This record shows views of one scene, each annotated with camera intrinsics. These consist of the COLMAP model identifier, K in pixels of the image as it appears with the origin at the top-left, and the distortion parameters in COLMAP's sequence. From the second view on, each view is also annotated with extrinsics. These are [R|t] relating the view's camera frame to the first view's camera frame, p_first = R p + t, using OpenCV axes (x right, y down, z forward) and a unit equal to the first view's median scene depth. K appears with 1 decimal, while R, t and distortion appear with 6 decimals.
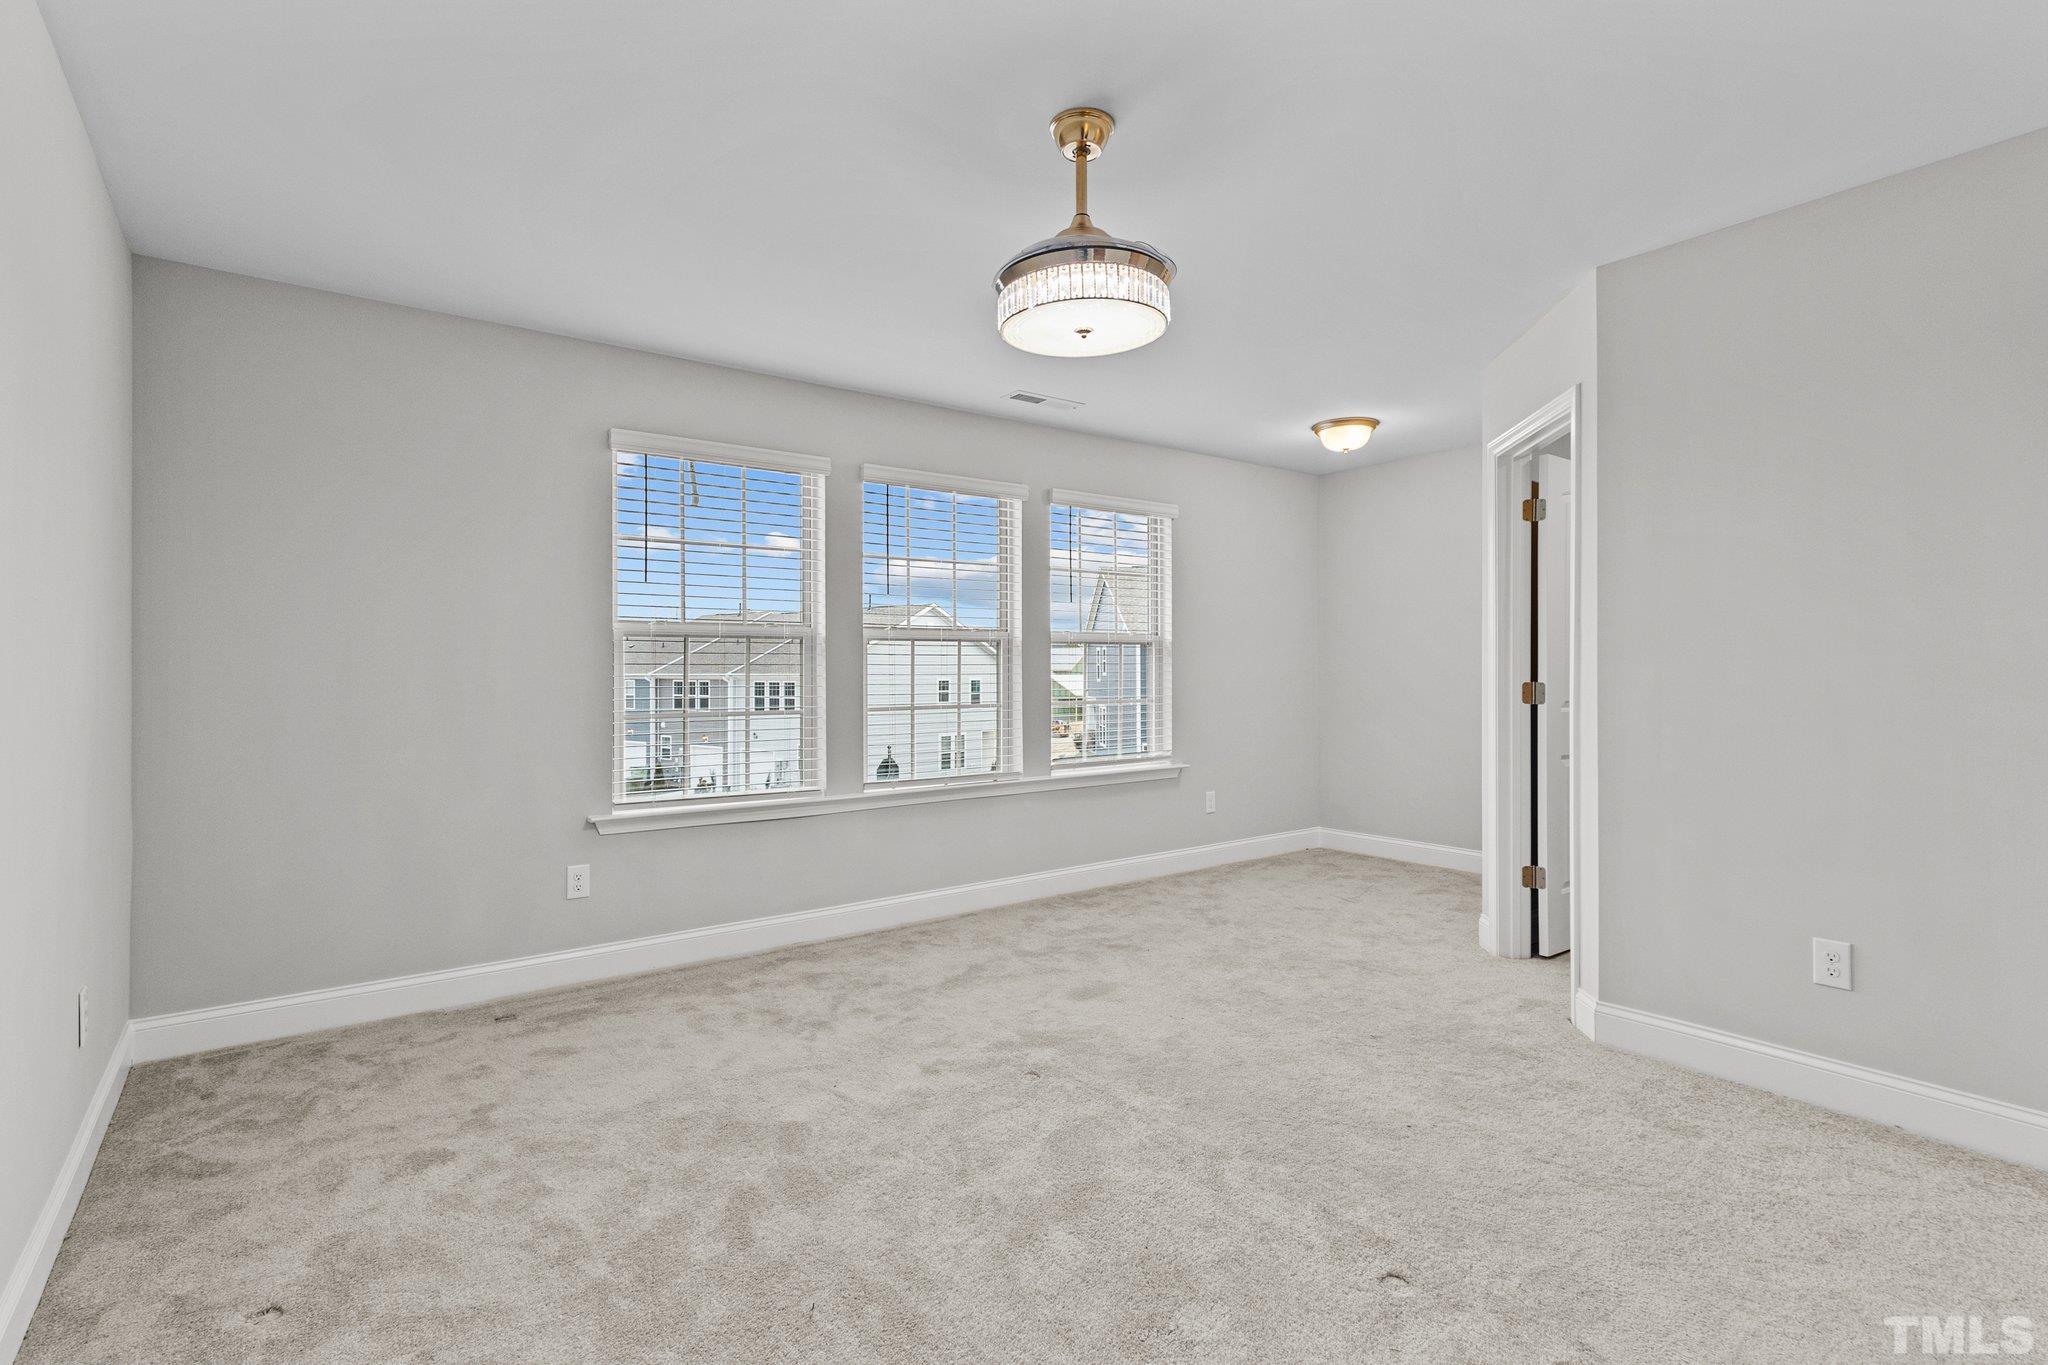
lens RADIAL K [[963.3, 0, 1016.0], [0, 963.3, 665.3], [0, 0, 1]] dist [0.010449, 0.000355]
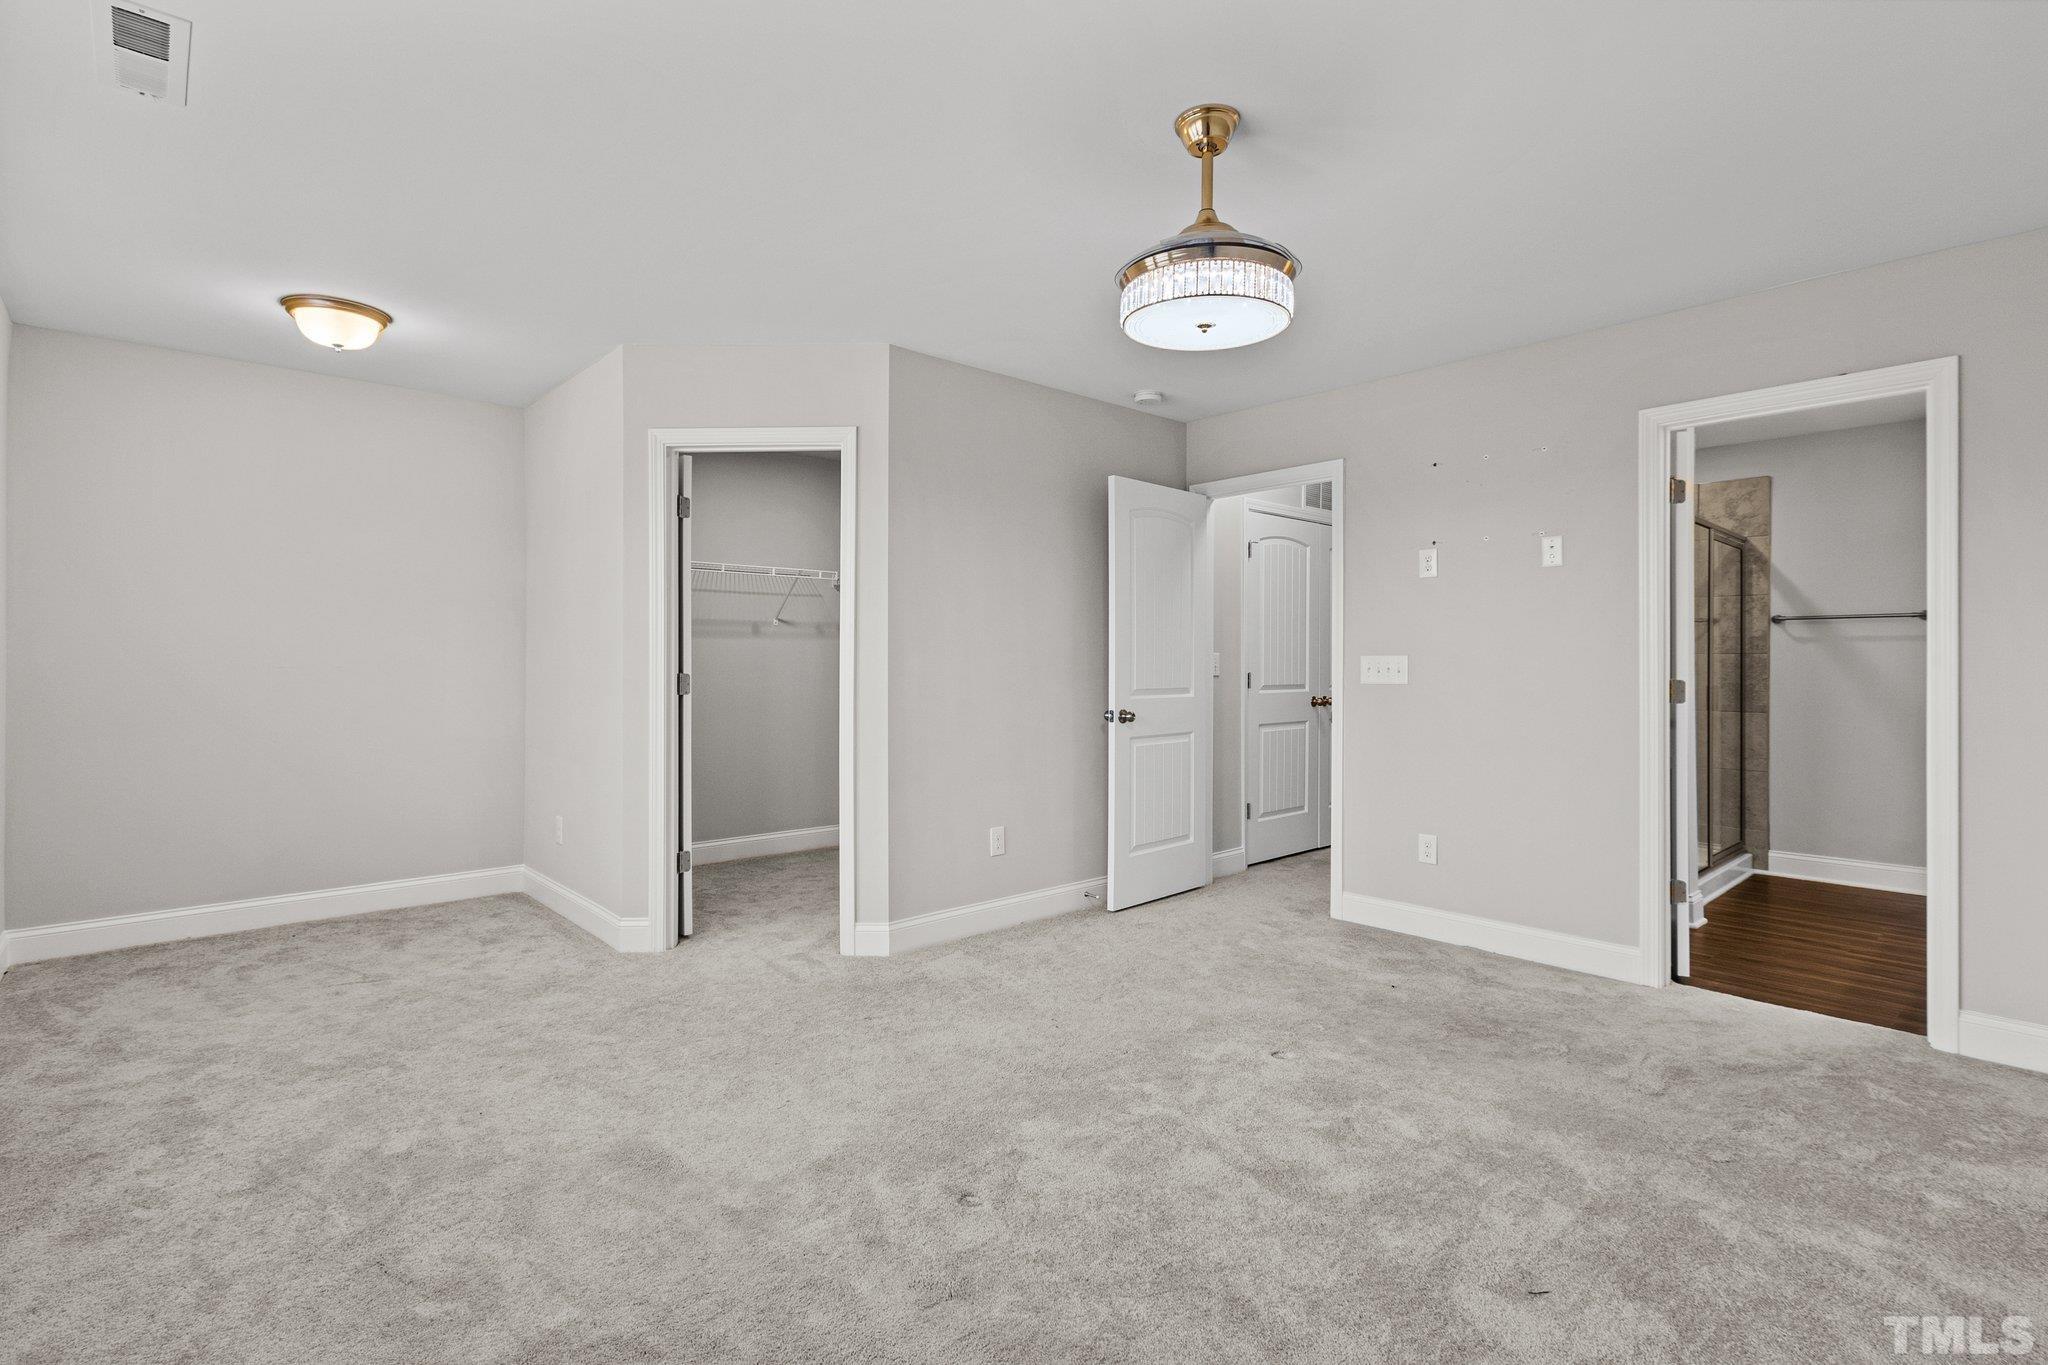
lens RADIAL K [[963.3, 0, 1016.0], [0, 963.3, 665.3], [0, 0, 1]] dist [0.010449, 0.000355]
pose [[-0.092932, 0.003458, 0.995666, -0.645807], [-0.009256, 0.999948, -0.004337, 0.012541], [-0.995629, -0.009619, -0.092895, 0.916606]]
